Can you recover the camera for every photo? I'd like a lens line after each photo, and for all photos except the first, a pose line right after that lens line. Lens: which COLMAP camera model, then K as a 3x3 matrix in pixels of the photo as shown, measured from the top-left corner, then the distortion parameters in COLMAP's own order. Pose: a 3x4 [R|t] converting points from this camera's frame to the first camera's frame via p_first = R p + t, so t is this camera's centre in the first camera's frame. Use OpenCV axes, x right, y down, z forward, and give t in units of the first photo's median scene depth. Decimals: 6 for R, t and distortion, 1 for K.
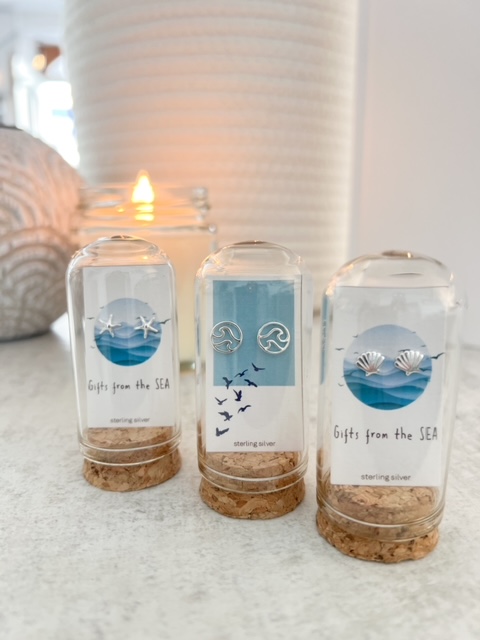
lens RADIAL K [[515.7, 0, 241.1], [0, 515.7, 321.8], [0, 0, 1]] dist [-0.028795, -0.005409]
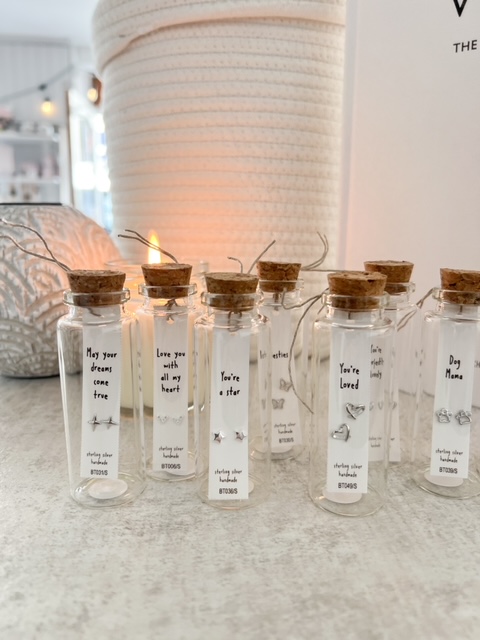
lens RADIAL K [[505.0, 0, 243.4], [0, 505.0, 320.1], [0, 0, 1]] dist [-0.008623, -0.006687]
pose [[0.996992, 0.024085, -0.073662, 0.195715], [-0.026759, 0.999011, -0.035524, -0.147034], [0.072733, 0.037388, 0.996650, -0.340864]]
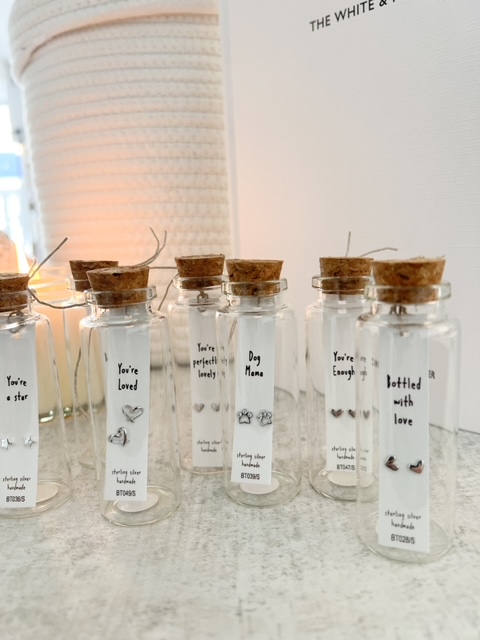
lens RADIAL K [[507.5, 0, 243.5], [0, 507.5, 319.6], [0, 0, 1]] dist [-0.005275, -0.009599]
pose [[0.985591, -0.015465, -0.168436, 0.923687], [0.006864, 0.998648, -0.051527, -0.127697], [0.169006, 0.049628, 0.984365, -0.182283]]
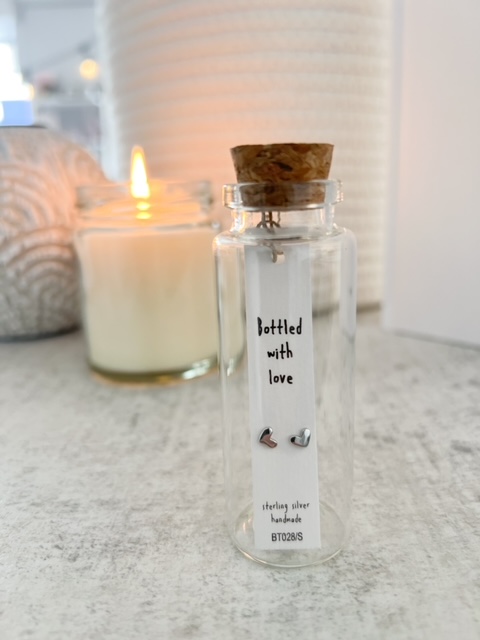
lens RADIAL K [[517.9, 0, 241.7], [0, 517.9, 321.0], [0, 0, 1]] dist [-0.030037, -0.013466]
pose [[0.982930, 0.011457, -0.183624, 0.291097], [-0.005321, 0.999412, 0.033871, -0.072138], [0.183904, -0.032316, 0.982413, 0.159683]]
